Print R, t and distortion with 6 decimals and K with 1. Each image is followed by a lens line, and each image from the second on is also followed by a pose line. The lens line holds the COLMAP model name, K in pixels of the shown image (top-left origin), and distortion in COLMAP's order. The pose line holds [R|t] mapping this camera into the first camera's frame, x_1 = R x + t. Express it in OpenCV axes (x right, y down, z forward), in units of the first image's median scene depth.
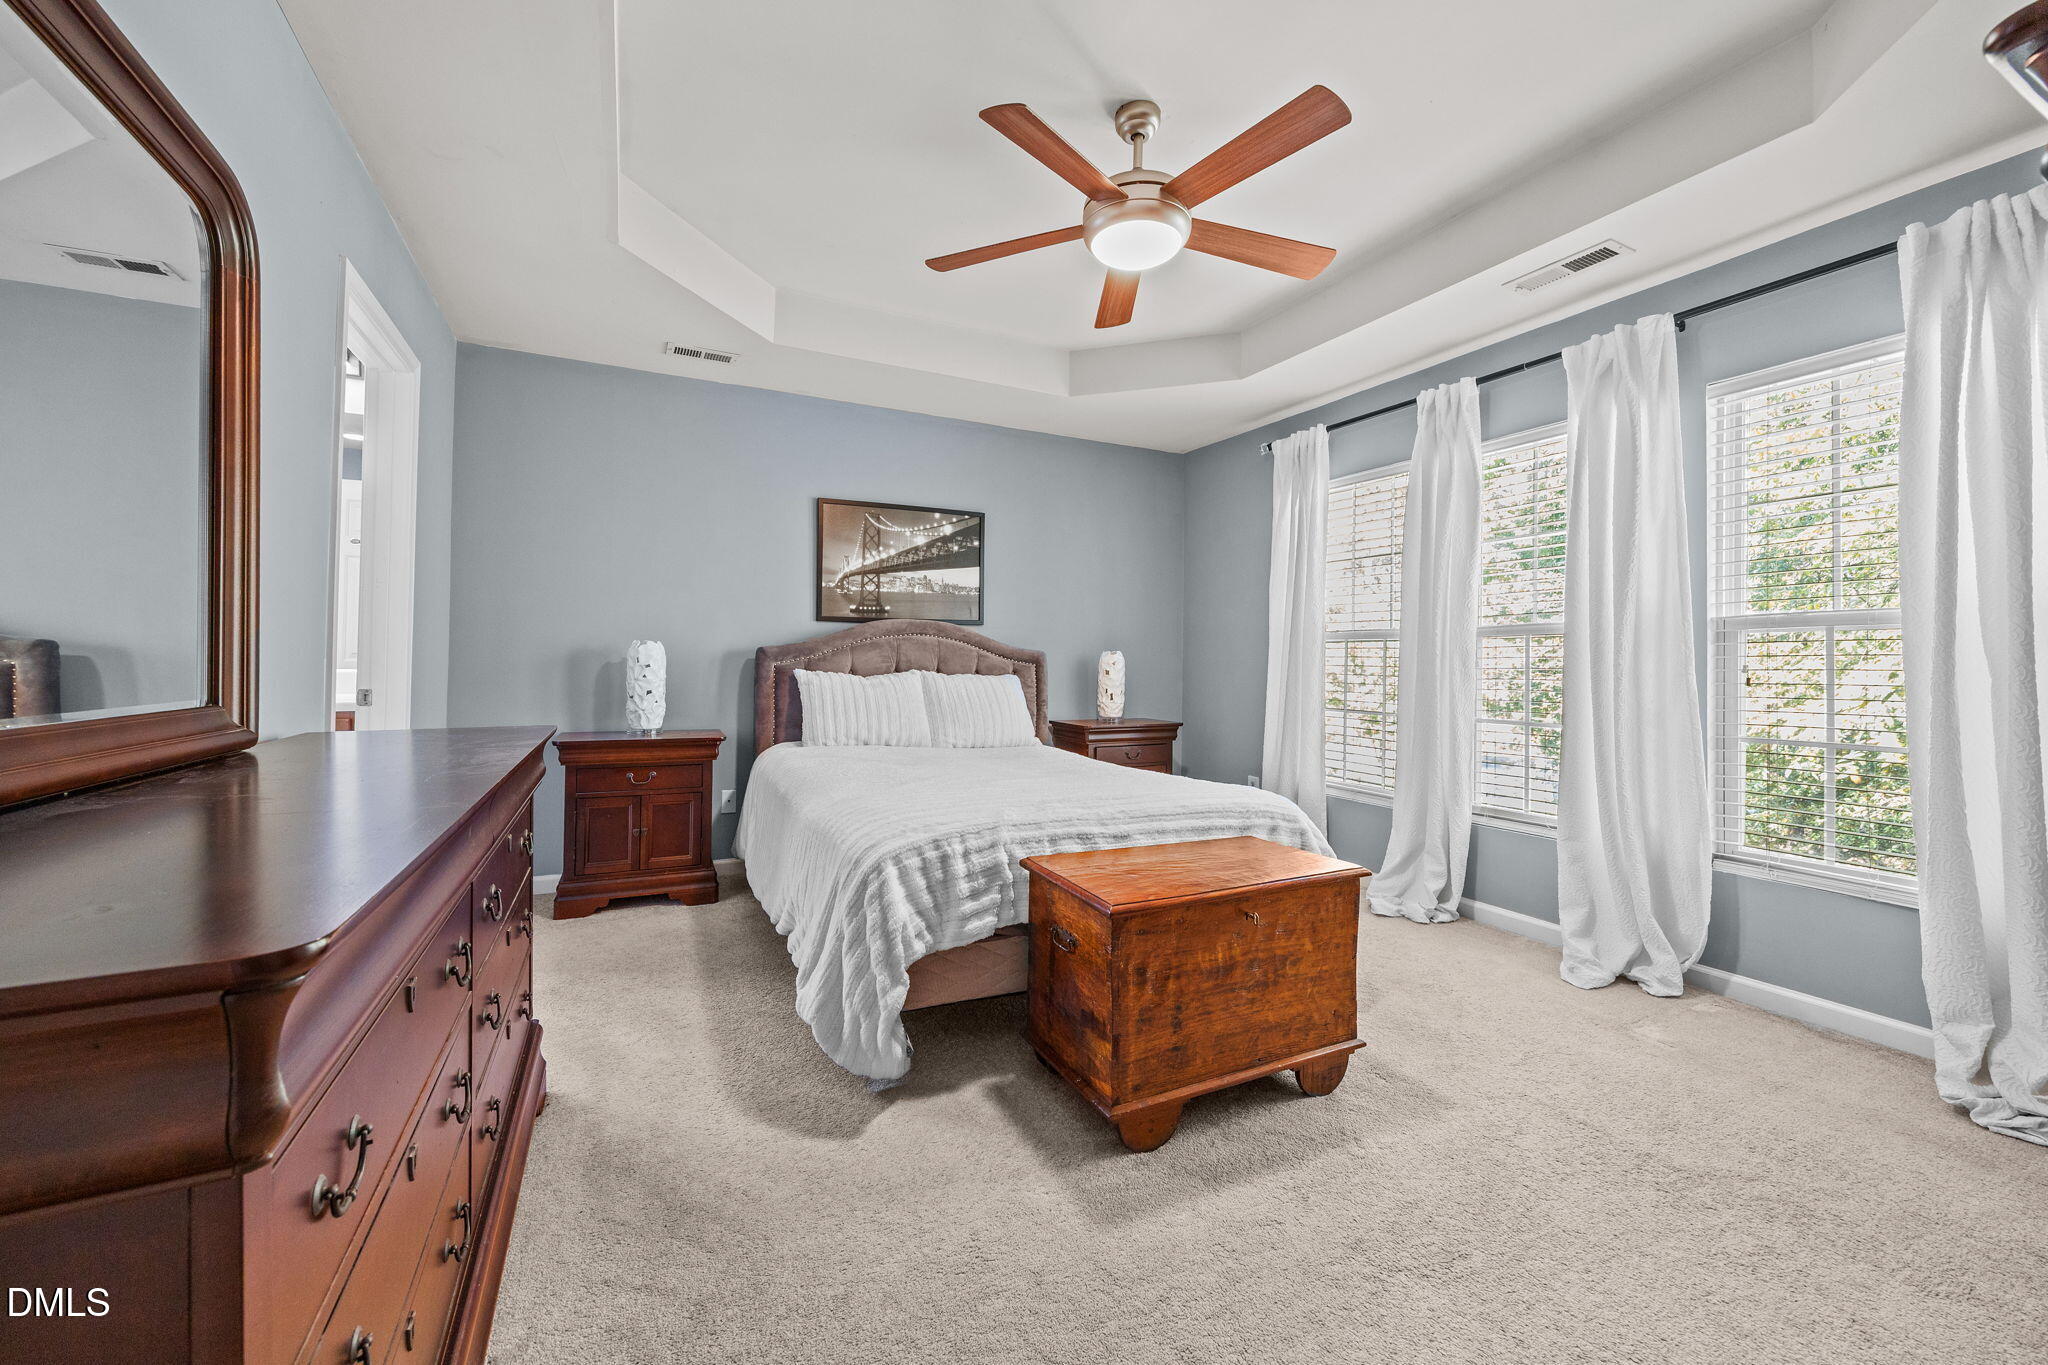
lens RADIAL K [[777.7, 0, 1019.7], [0, 777.7, 669.9], [0, 0, 1]] dist [0.000953, -0.000119]
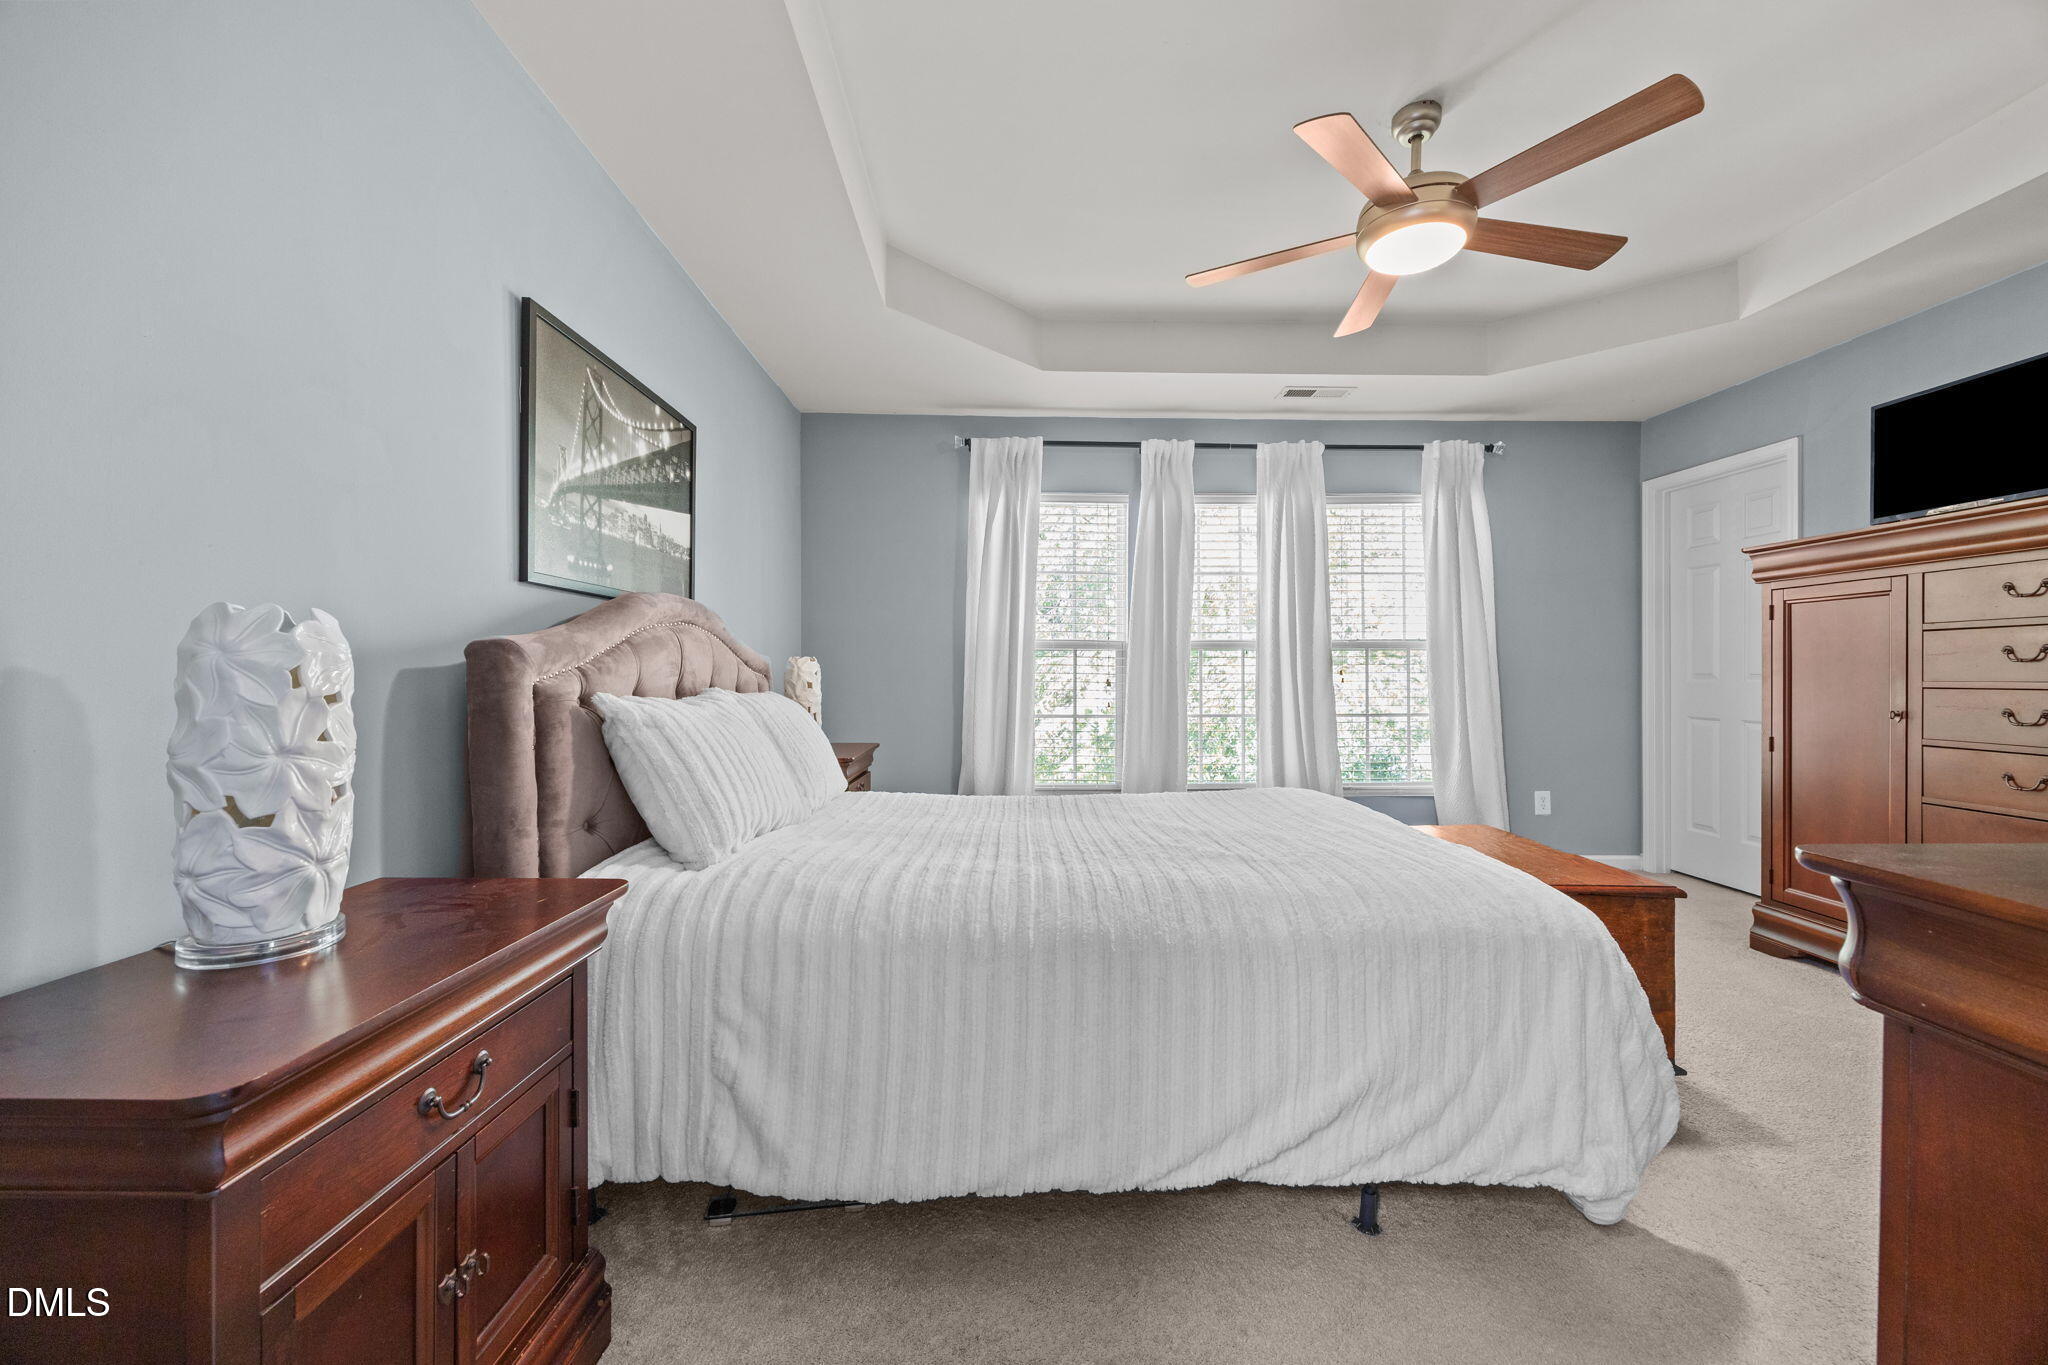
lens RADIAL K [[777.7, 0, 1028.3], [0, 777.7, 670.4], [0, 0, 1]] dist [0.000953, -0.000119]
pose [[0.426433, -0.008992, 0.904475, -0.521979], [0.015797, 0.999872, 0.002492, -0.009891], [-0.904381, 0.013226, 0.426520, 0.548539]]
